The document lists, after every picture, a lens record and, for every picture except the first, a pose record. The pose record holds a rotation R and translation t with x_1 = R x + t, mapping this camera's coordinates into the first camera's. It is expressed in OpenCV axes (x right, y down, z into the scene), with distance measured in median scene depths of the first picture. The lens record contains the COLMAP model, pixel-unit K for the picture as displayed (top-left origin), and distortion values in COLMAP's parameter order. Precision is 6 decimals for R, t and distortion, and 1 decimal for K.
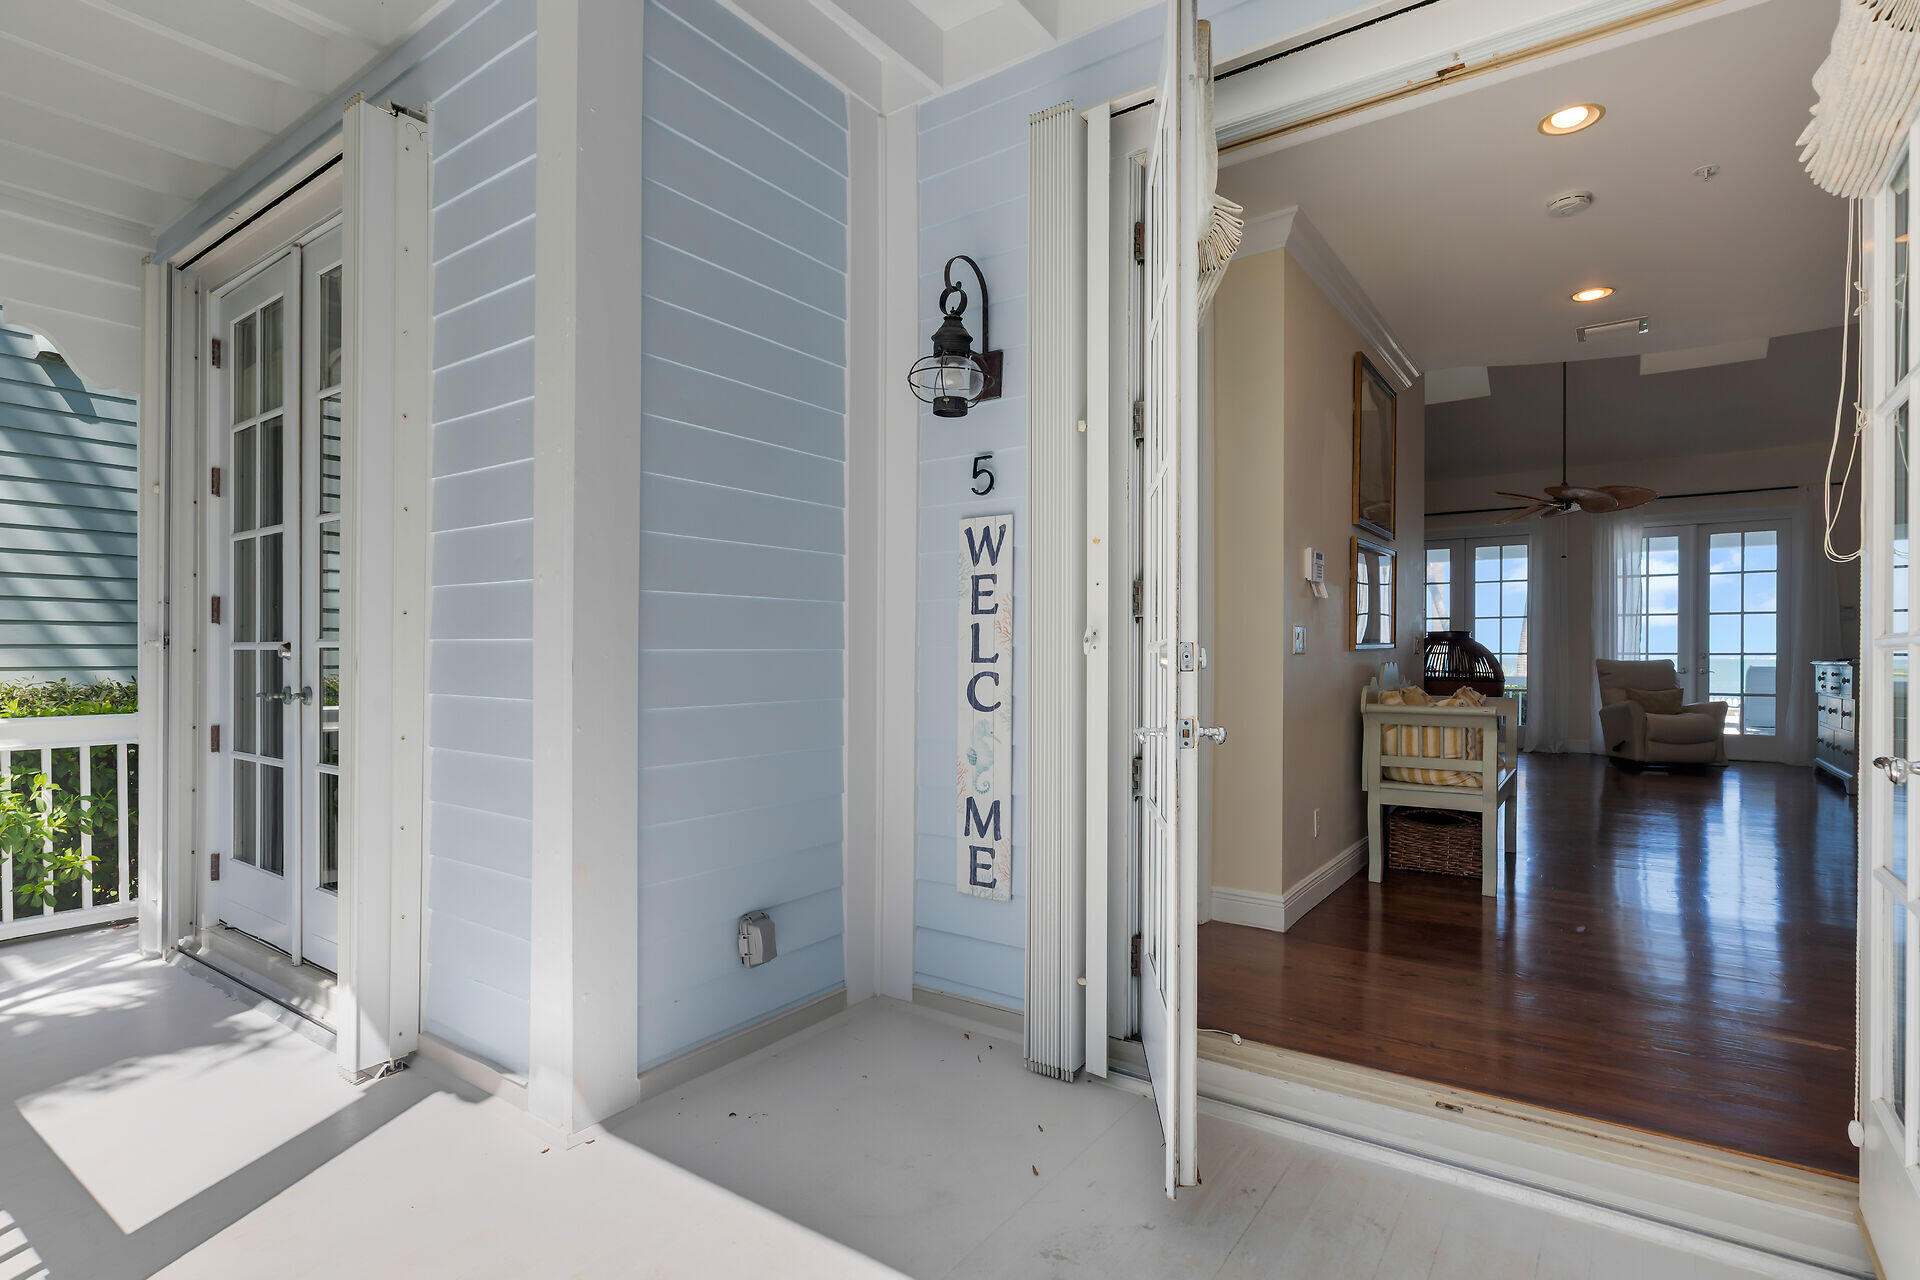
lens RADIAL K [[926.2, 0, 997.6], [0, 926.2, 636.7], [0, 0, 1]] dist [-0.002270, 0.000237]
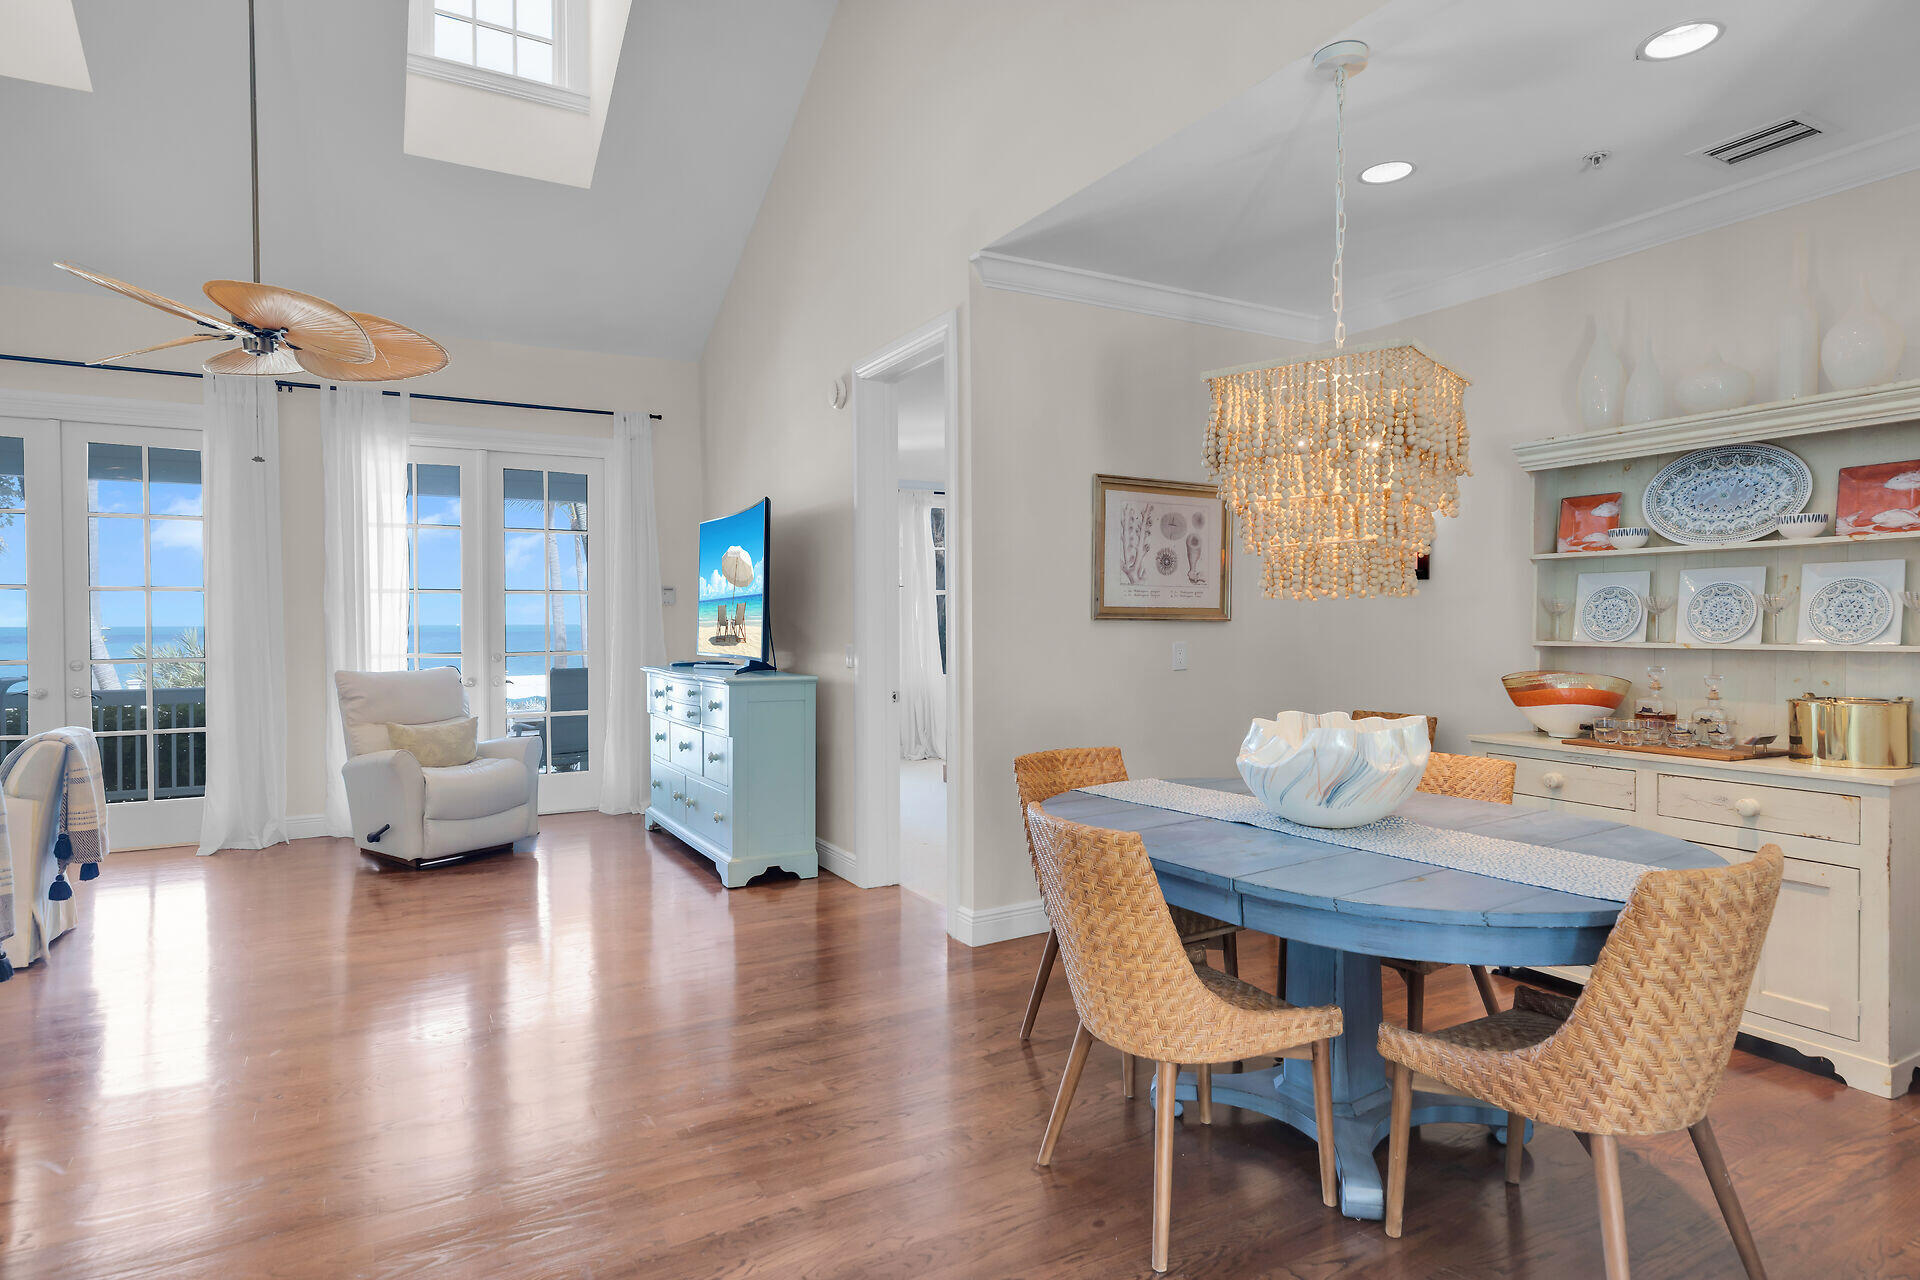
lens RADIAL K [[1019.0, 0, 945.2], [0, 1019.0, 640.9], [0, 0, 1]] dist [-0.012195, 0.001149]
pose [[0.443791, -0.029025, 0.895660, 0.280685], [-0.008612, 0.999291, 0.036651, -0.019301], [-0.896089, -0.023979, 0.443226, 0.426989]]
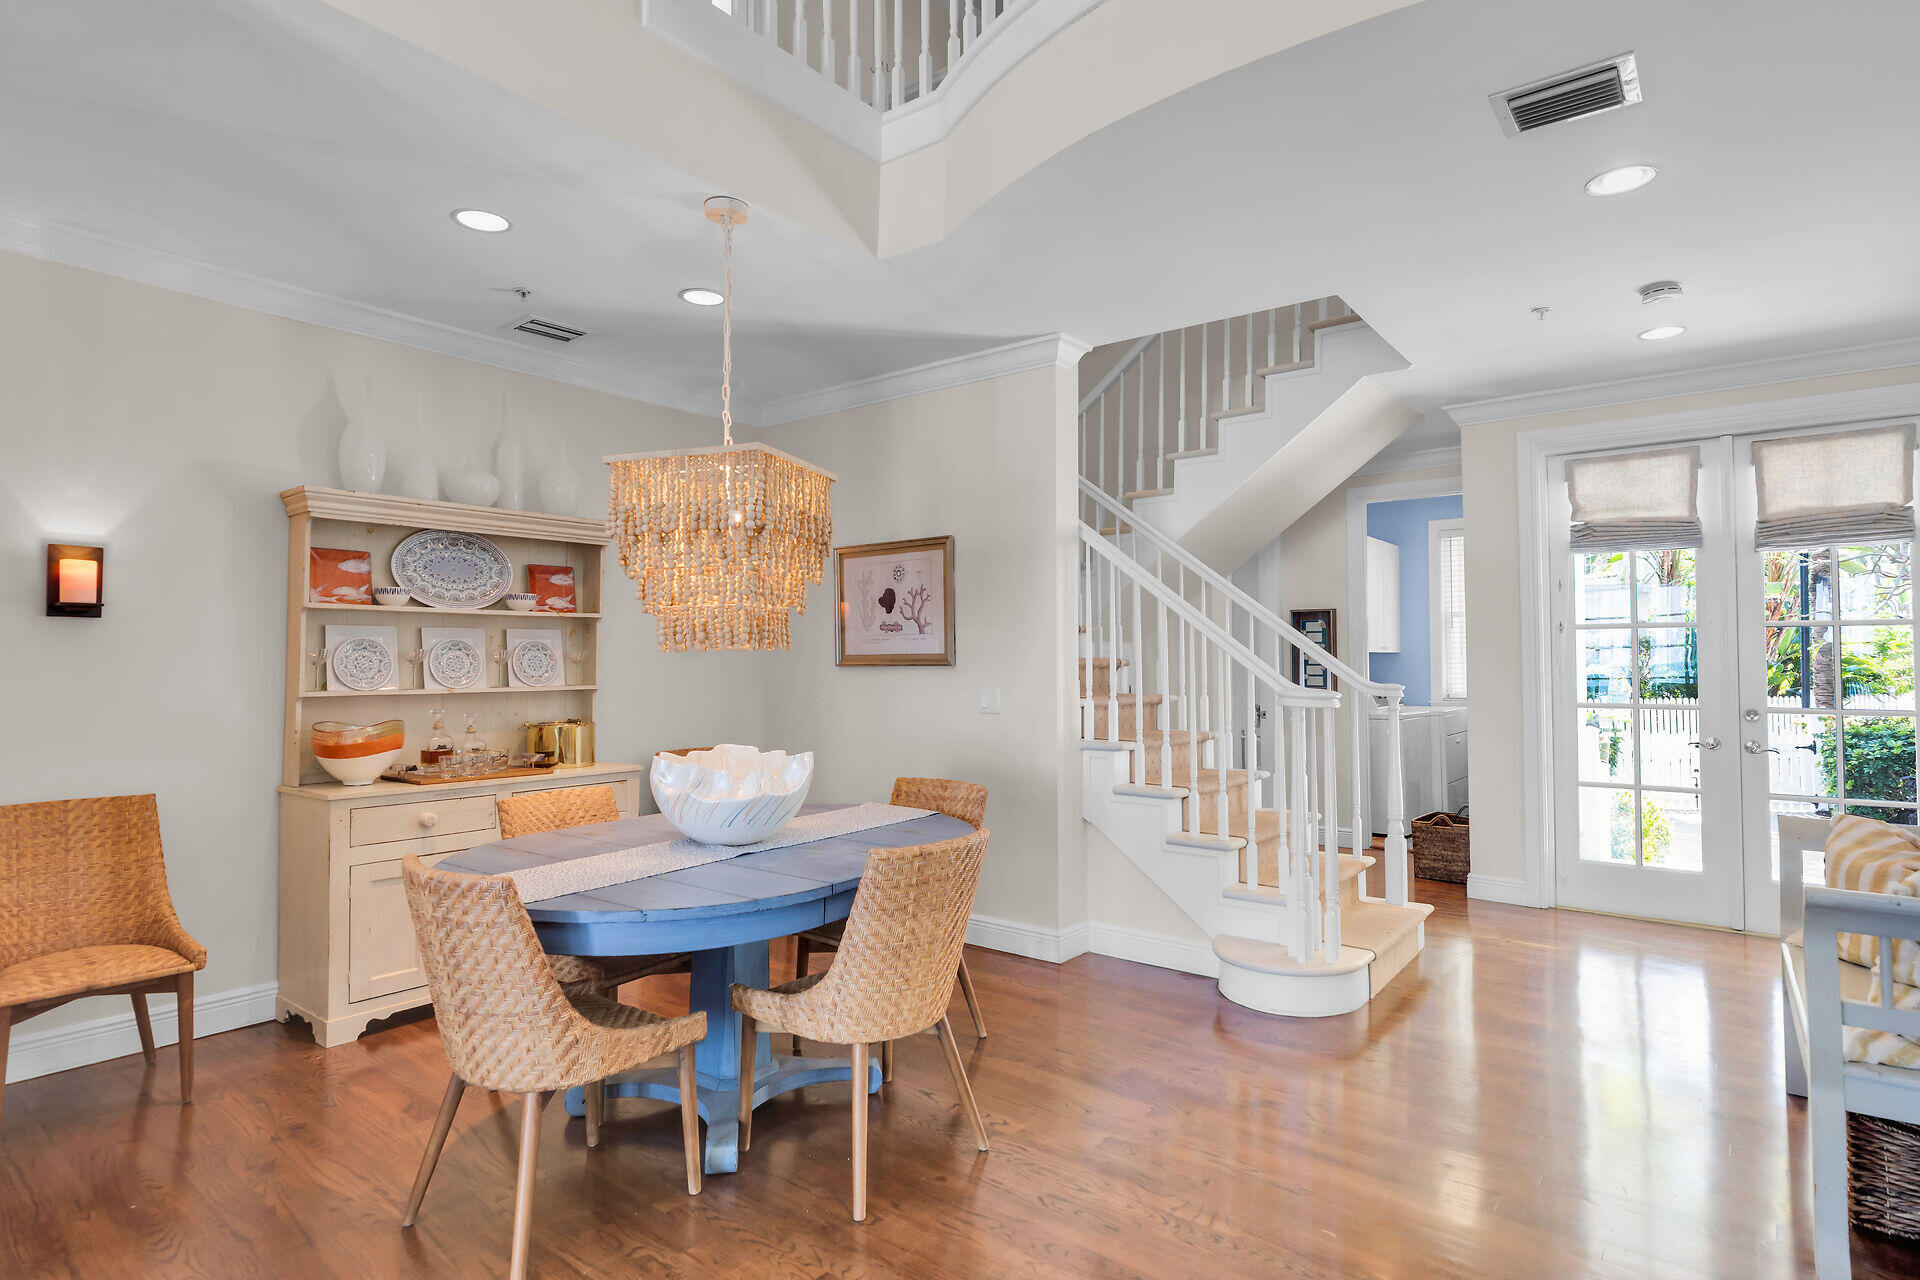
lens RADIAL K [[1019.0, 0, 945.2], [0, 1019.0, 640.9], [0, 0, 1]] dist [-0.012195, 0.001149]
pose [[-0.998611, -0.001148, 0.052667, 0.447875], [-0.003371, 0.999106, -0.042144, -0.012038], [-0.052571, -0.042263, -0.997722, 0.713483]]
